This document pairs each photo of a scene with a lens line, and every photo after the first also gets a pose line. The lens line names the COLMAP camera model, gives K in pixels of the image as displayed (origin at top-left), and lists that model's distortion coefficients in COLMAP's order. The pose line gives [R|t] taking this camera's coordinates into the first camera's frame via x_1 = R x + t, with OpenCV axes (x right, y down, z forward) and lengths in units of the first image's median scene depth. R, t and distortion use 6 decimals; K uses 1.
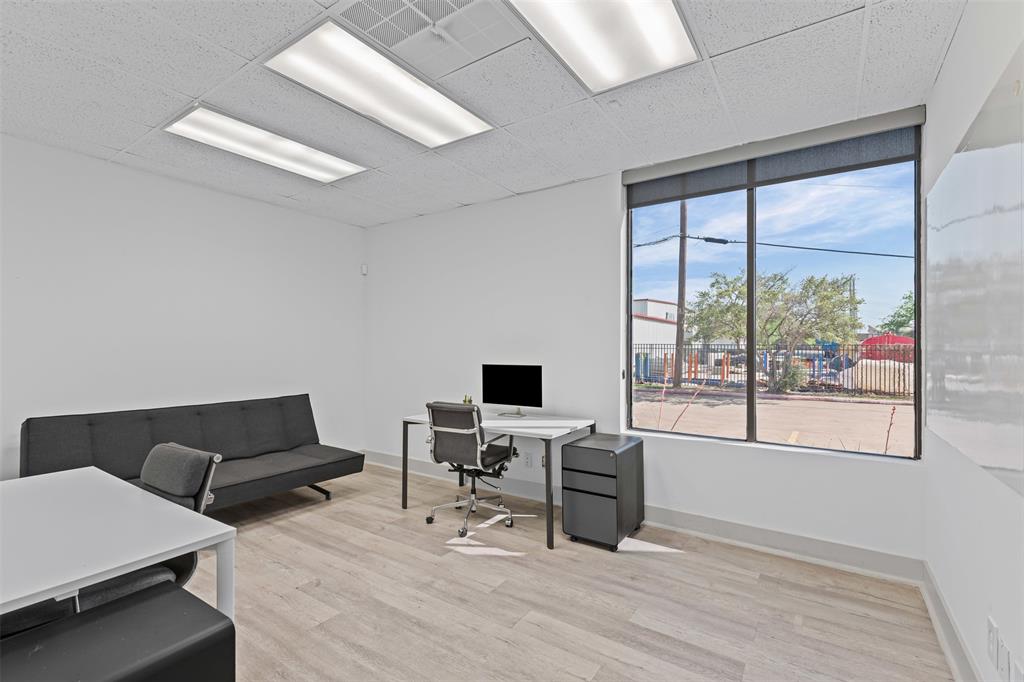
lens RADIAL K [[465.1, 0, 486.7], [0, 465.1, 343.3], [0, 0, 1]] dist [0.006778, 0.001248]
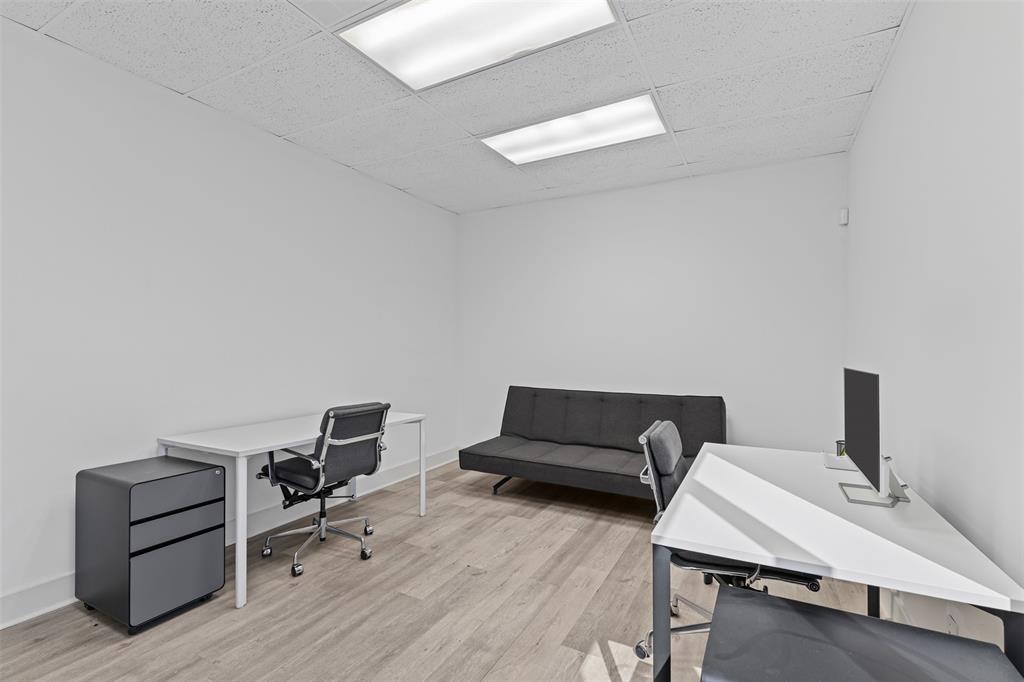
lens RADIAL K [[465.1, 0, 541.0], [0, 465.1, 349.6], [0, 0, 1]] dist [0.006778, 0.001248]
pose [[0.147172, 0.006111, -0.989092, 0.544480], [0.006377, 0.999954, 0.007127, 0.029915], [0.989090, -0.007357, 0.147126, 0.857765]]
